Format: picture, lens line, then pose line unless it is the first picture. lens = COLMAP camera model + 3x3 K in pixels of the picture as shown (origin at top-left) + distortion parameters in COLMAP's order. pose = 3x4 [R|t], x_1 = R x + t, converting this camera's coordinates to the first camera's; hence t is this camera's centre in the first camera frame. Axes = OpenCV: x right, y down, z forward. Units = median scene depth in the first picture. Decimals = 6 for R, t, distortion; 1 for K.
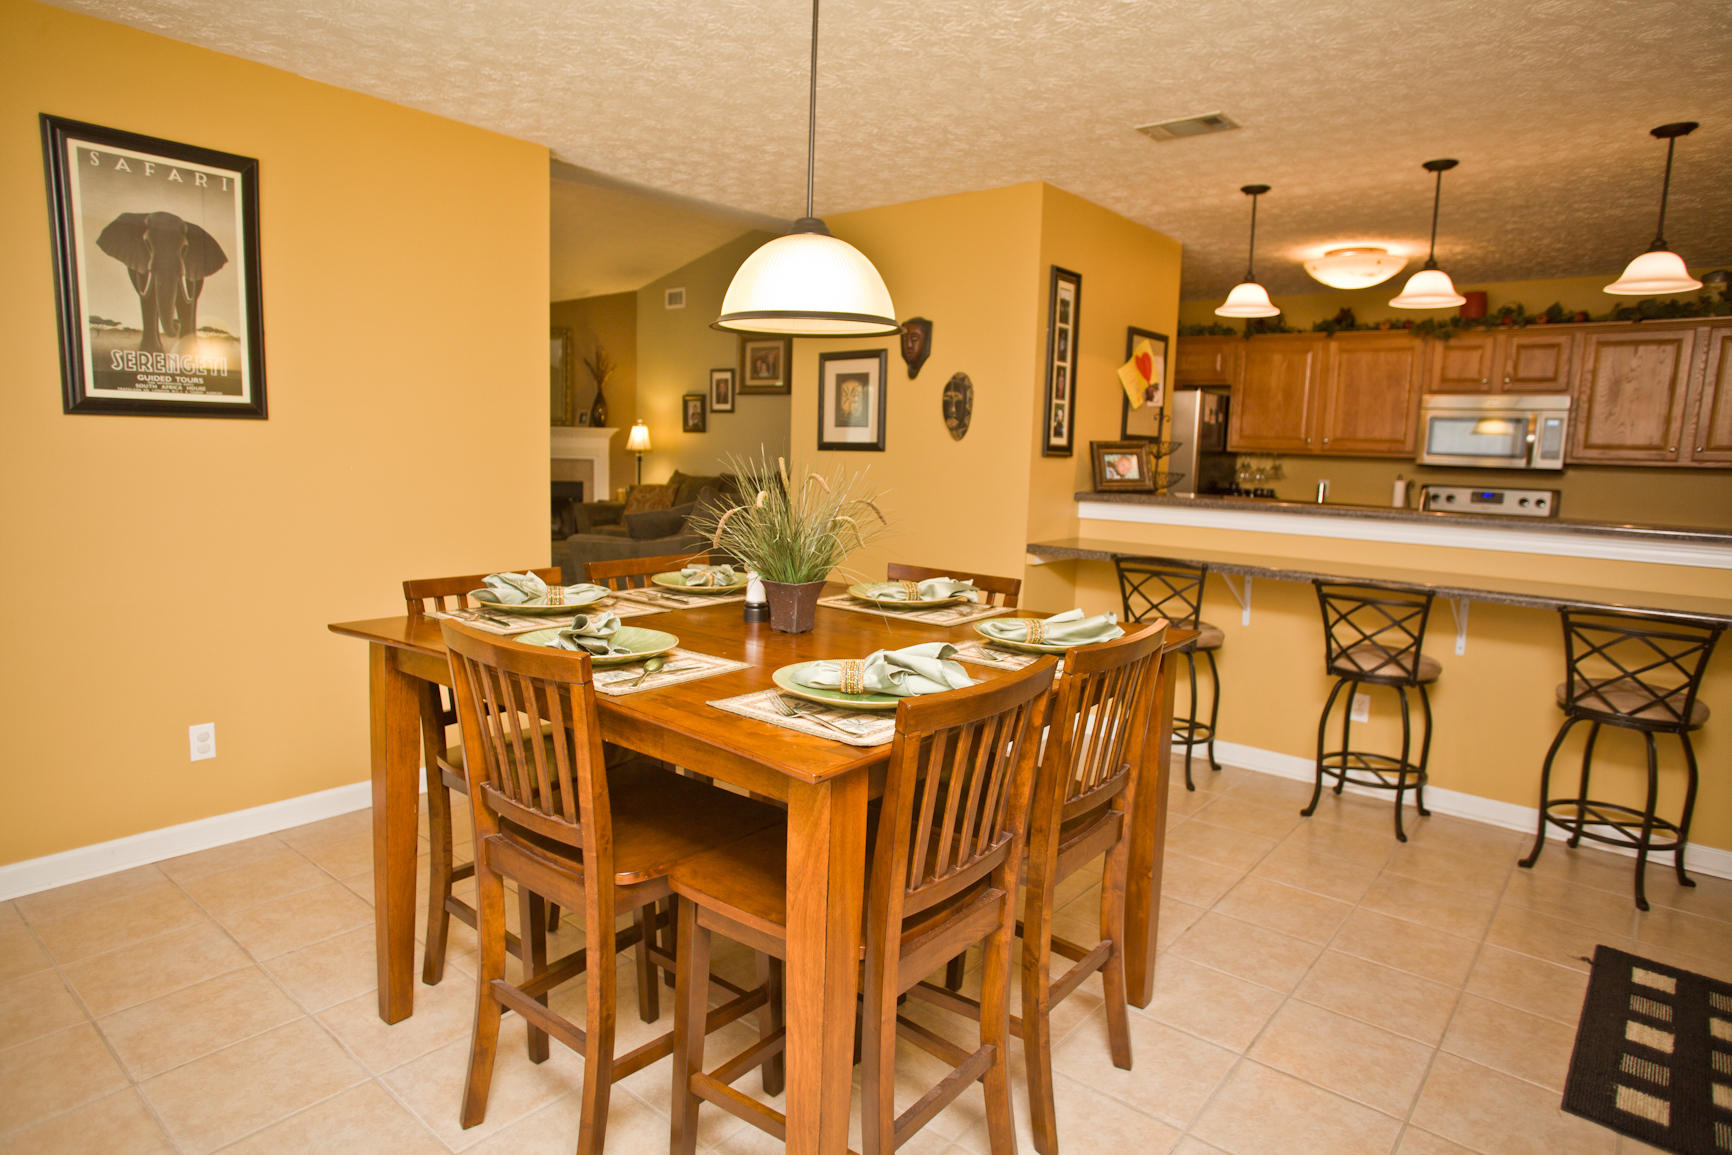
lens RADIAL K [[991.6, 0, 851.0], [0, 991.6, 576.9], [0, 0, 1]] dist [-0.067967, 0.041595]
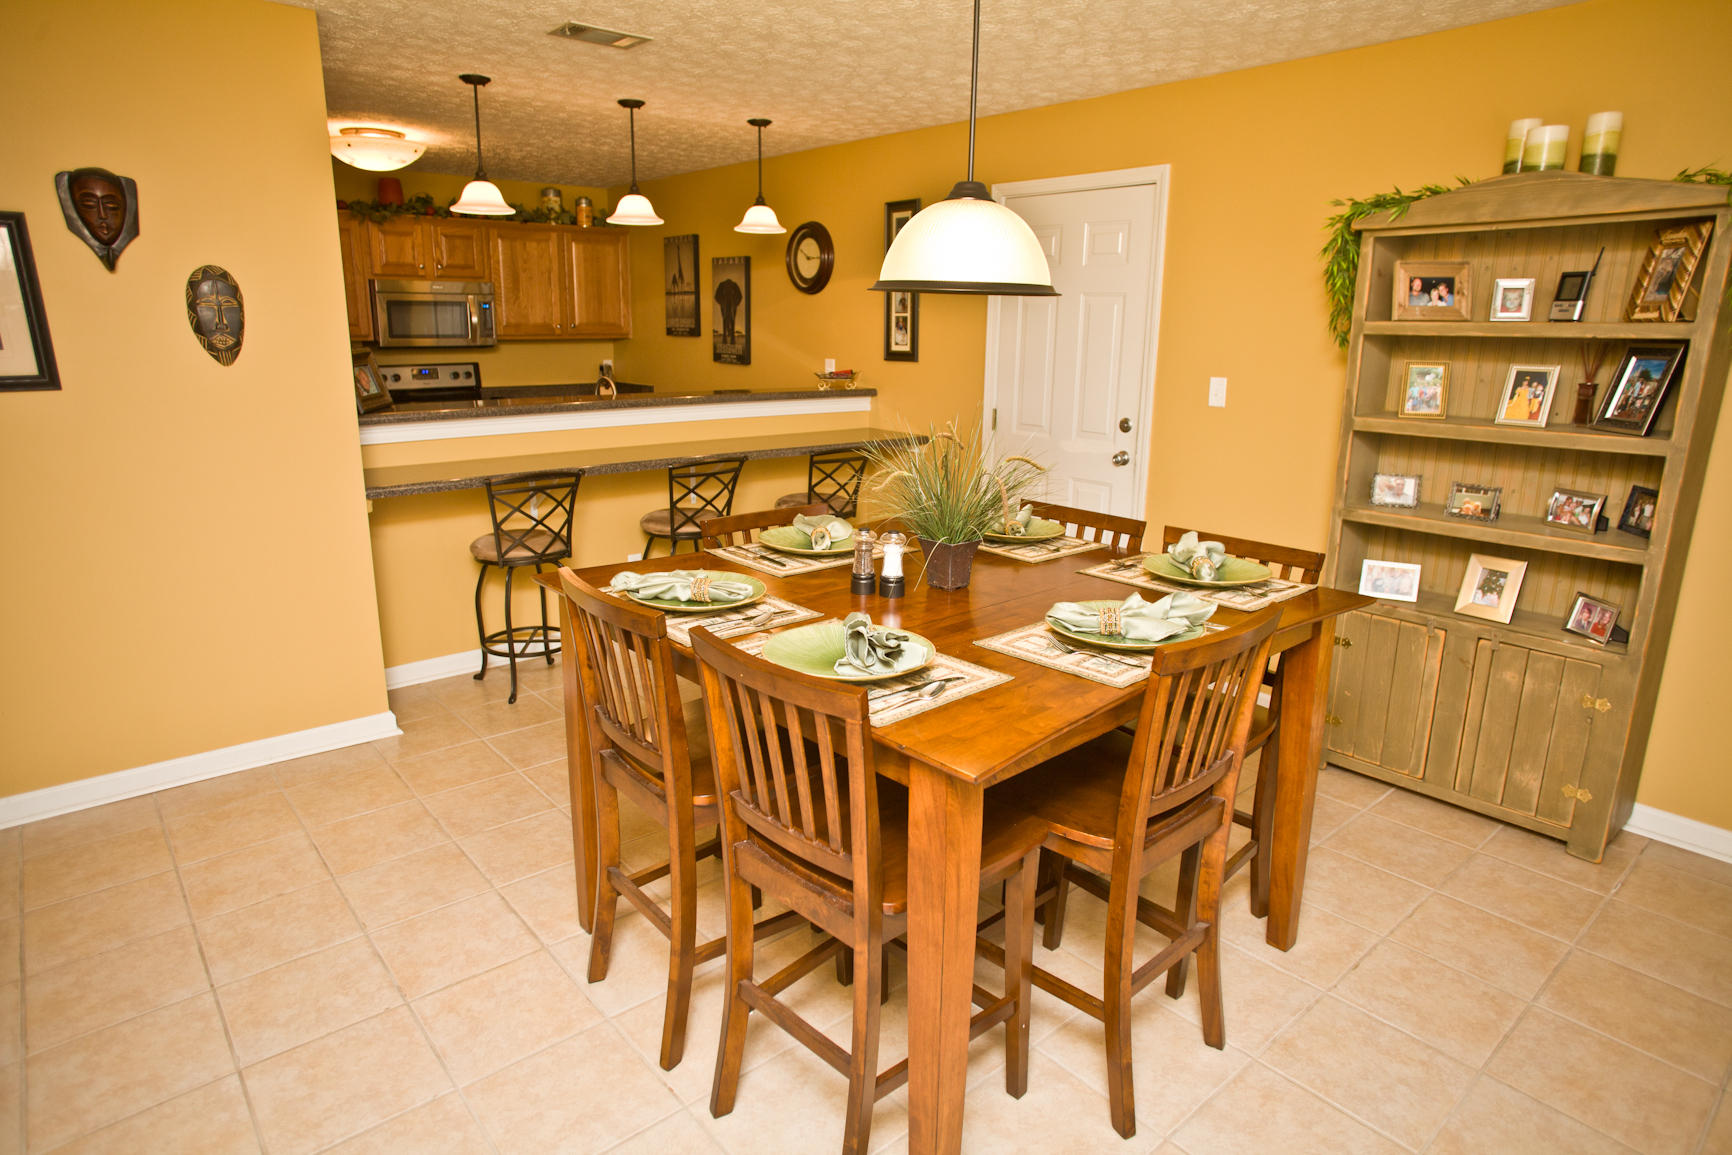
lens RADIAL K [[991.6, 0, 858.6], [0, 991.6, 563.2], [0, 0, 1]] dist [-0.067967, 0.041595]
pose [[0.170704, -0.259386, 0.950568, -0.383781], [0.125550, 0.962590, 0.240120, -0.088010], [-0.977291, 0.078354, 0.196884, 0.353705]]
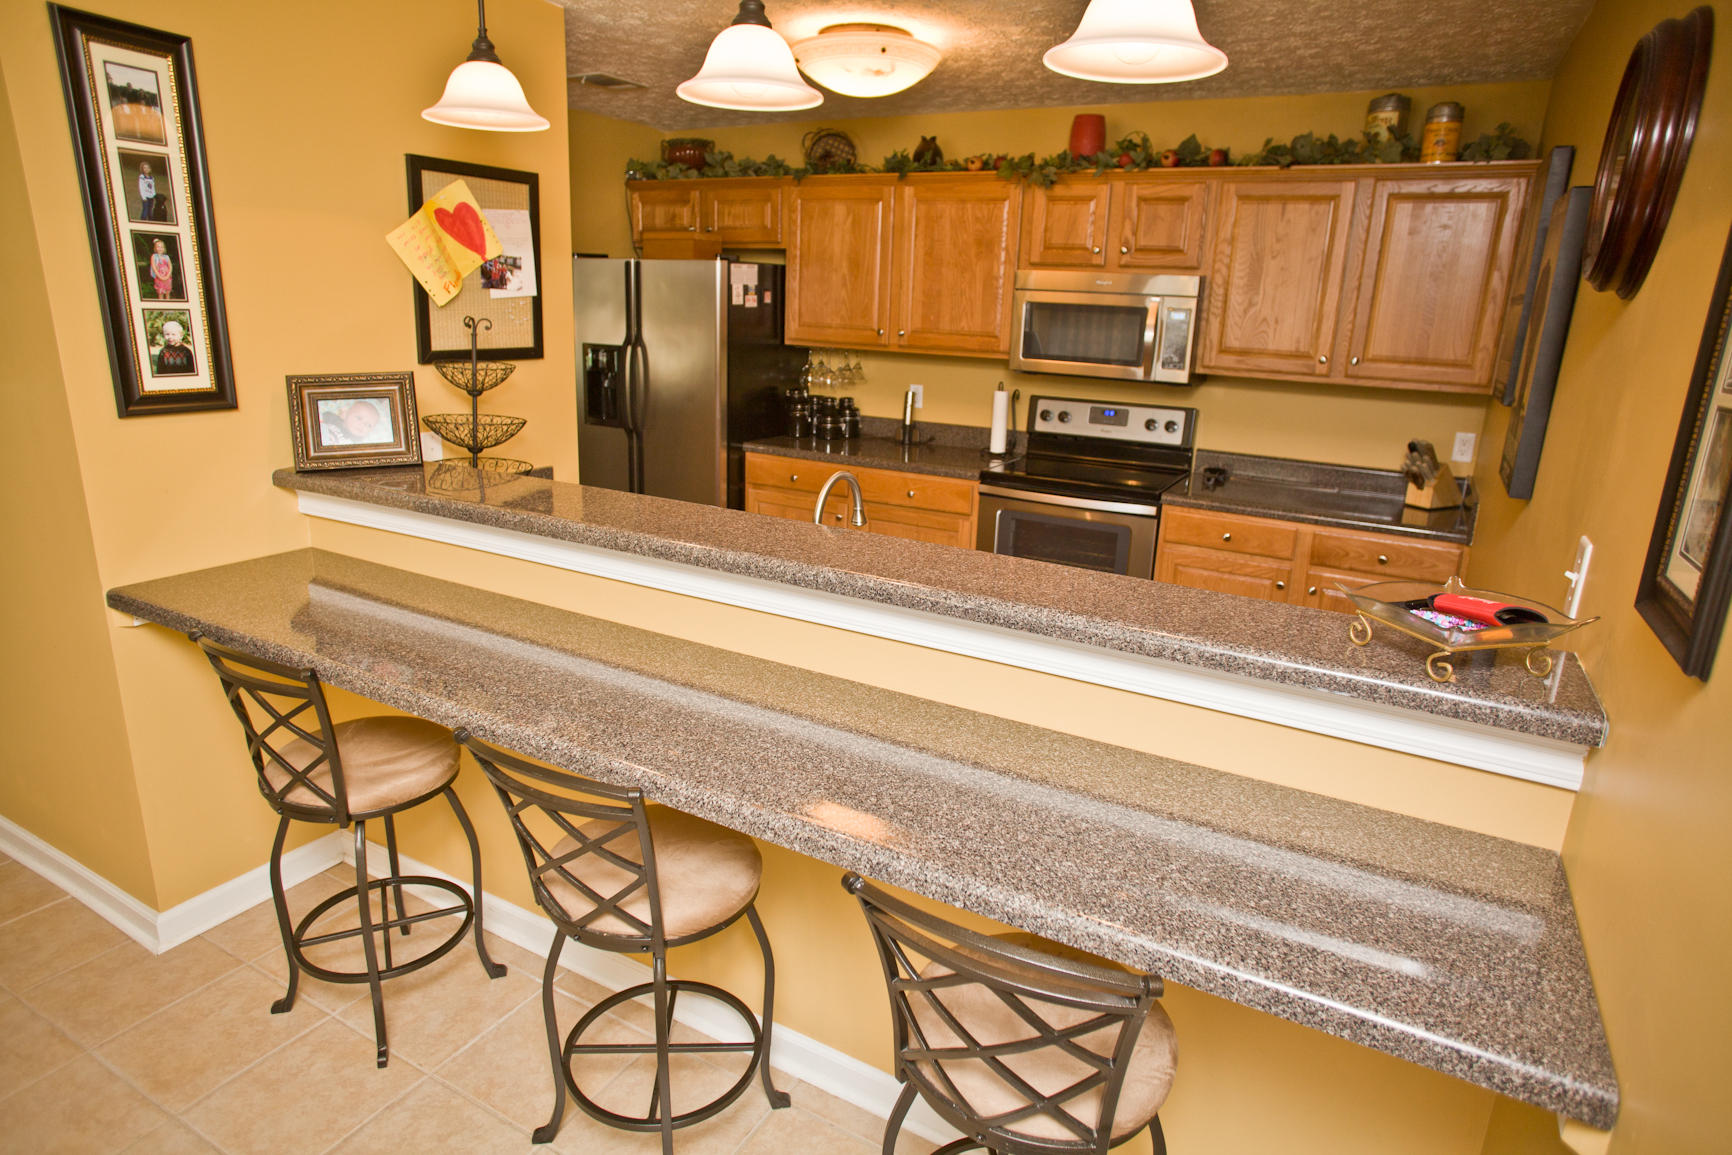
lens RADIAL K [[991.6, 0, 871.3], [0, 991.6, 574.4], [0, 0, 1]] dist [-0.067967, 0.041595]
pose [[0.979957, -0.049058, 0.193073, 0.365251], [0.020476, 0.988874, 0.147336, -0.083788], [-0.198153, -0.140430, 0.970059, 0.337470]]
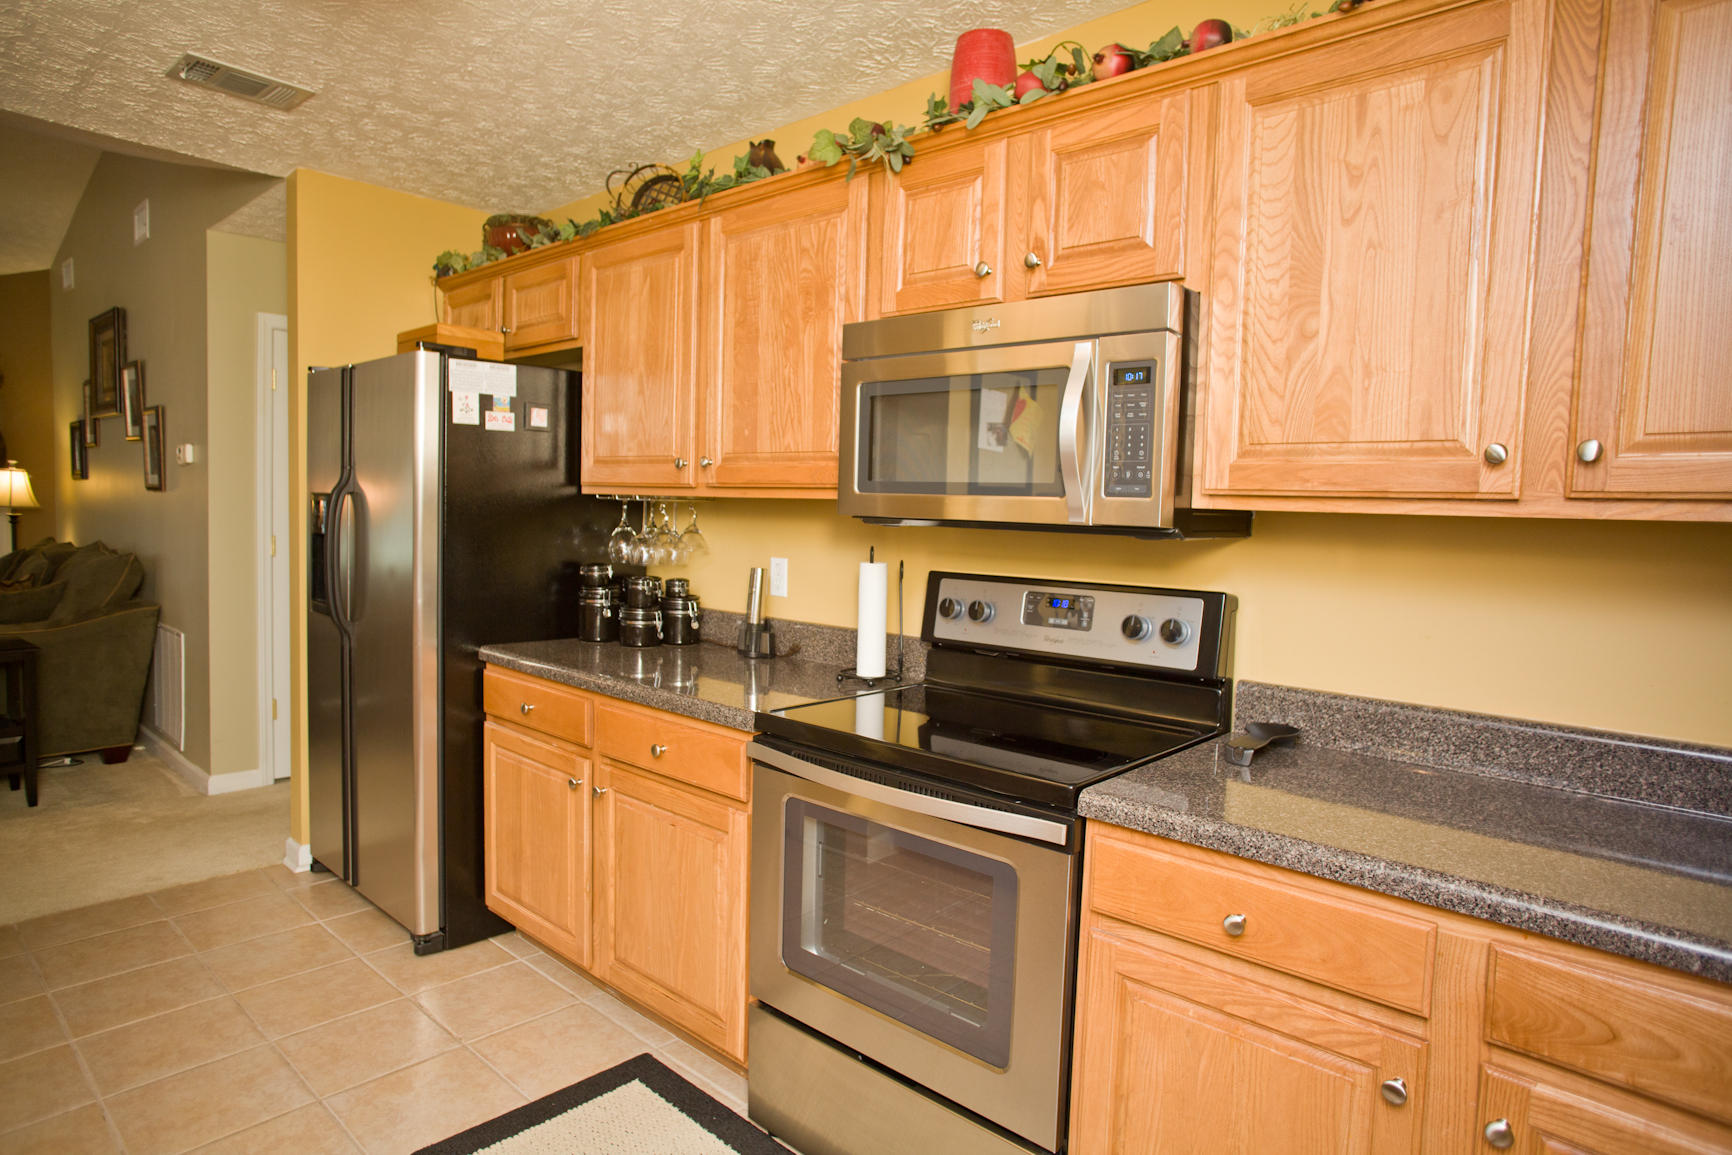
lens RADIAL K [[991.6, 0, 874.1], [0, 991.6, 574.8], [0, 0, 1]] dist [-0.067967, 0.041595]
pose [[0.999312, 0.000975, -0.037071, 0.650531], [-0.003490, 0.997690, -0.067845, -0.075996], [0.036919, 0.067928, 0.997007, 0.688714]]
